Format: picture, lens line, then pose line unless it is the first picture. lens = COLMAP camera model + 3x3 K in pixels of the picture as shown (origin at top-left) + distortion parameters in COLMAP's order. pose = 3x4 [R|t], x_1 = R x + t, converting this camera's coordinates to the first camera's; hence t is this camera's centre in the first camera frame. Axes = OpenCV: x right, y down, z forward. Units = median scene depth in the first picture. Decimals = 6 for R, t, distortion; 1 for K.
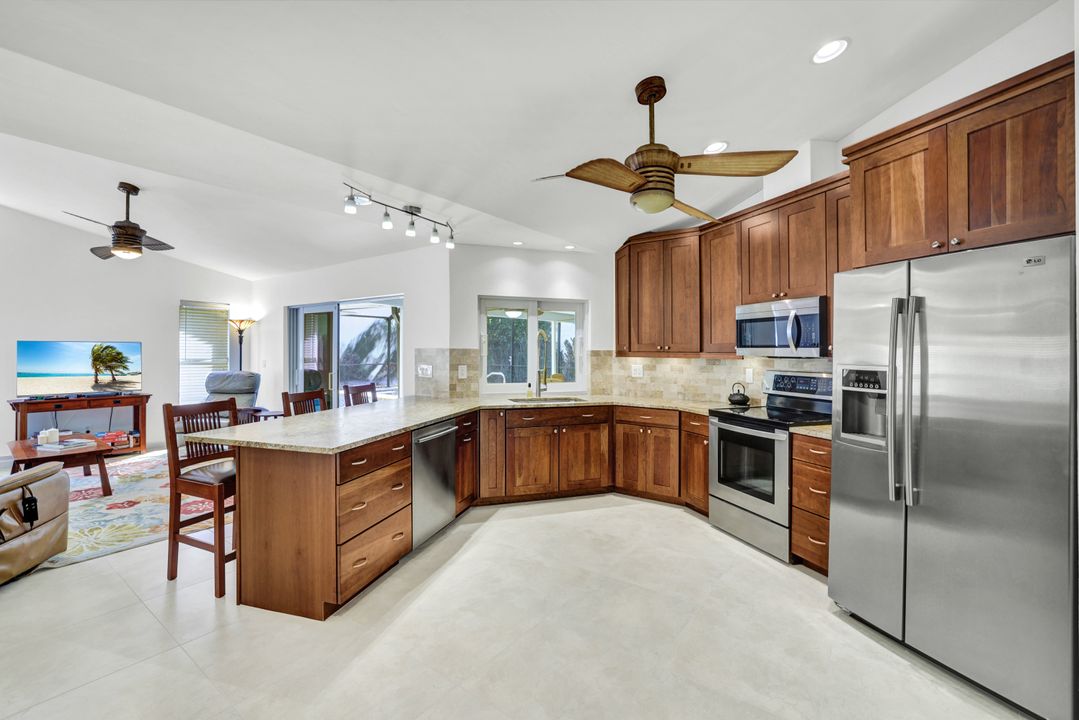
lens RADIAL K [[474.2, 0, 535.4], [0, 474.2, 348.4], [0, 0, 1]] dist [-0.002757, -0.000106]
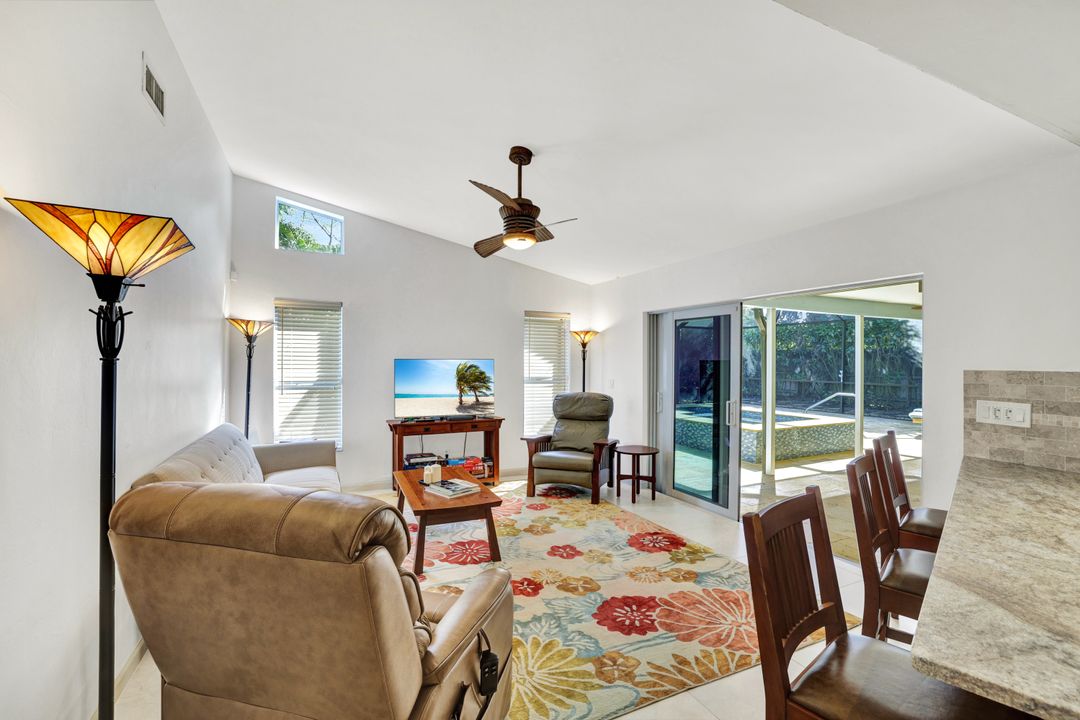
lens RADIAL K [[459.4, 0, 540.0], [0, 459.4, 360.0], [0, 0, 1]] dist [-0.002083, -0.000144]
pose [[0.898385, -0.000909, -0.439207, -0.423313], [0.001073, 0.999999, 0.000125, -0.012095], [0.439207, -0.000583, 0.898386, 0.297657]]
